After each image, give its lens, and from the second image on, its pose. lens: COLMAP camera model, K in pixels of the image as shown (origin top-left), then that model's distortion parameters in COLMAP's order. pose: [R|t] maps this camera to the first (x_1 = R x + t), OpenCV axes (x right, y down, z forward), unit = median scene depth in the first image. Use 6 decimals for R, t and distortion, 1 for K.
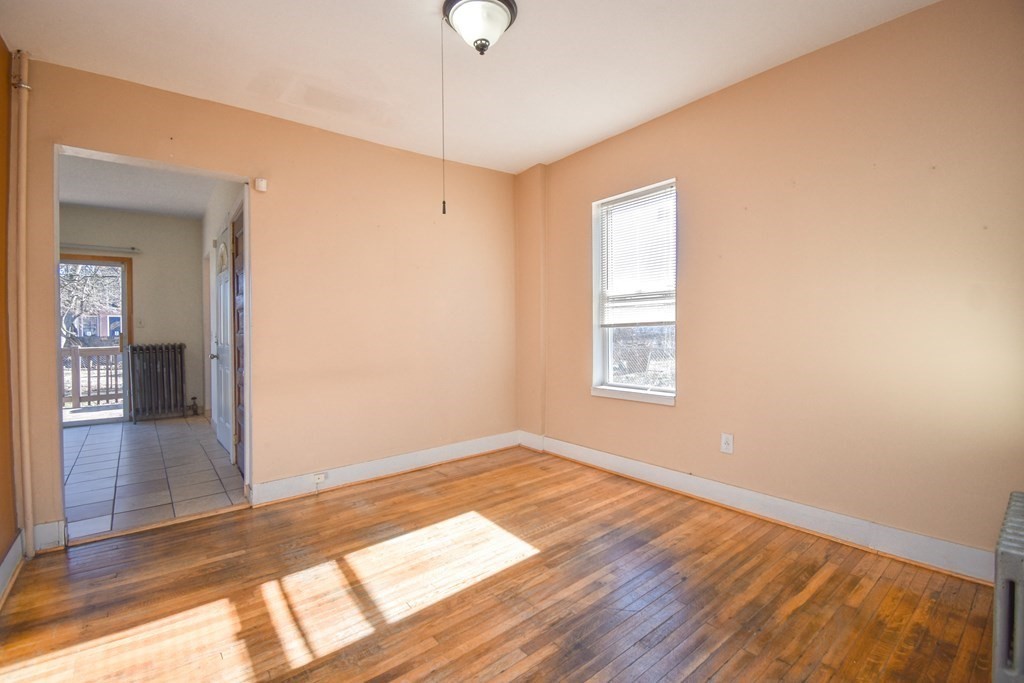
lens RADIAL K [[457.6, 0, 514.0], [0, 457.6, 340.2], [0, 0, 1]] dist [0.009208, -0.019605]
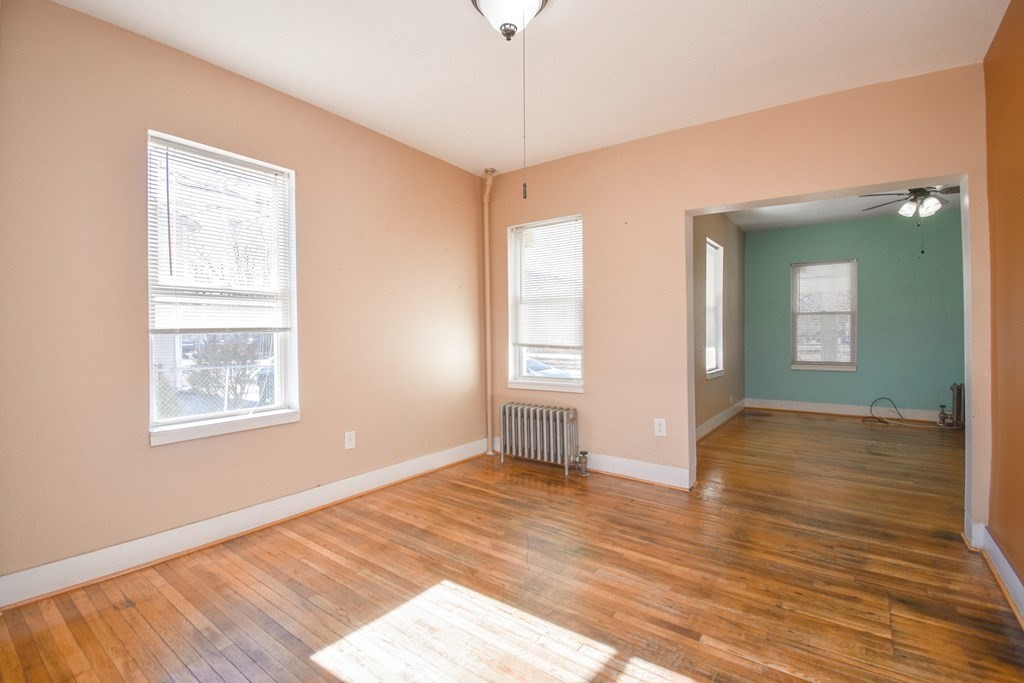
lens RADIAL K [[457.6, 0, 514.8], [0, 457.6, 339.6], [0, 0, 1]] dist [0.009208, -0.019605]
pose [[-0.270093, -0.001527, 0.962833, -0.753345], [0.031582, 0.999447, 0.010444, -0.016662], [-0.962316, 0.033229, -0.269895, 0.971304]]
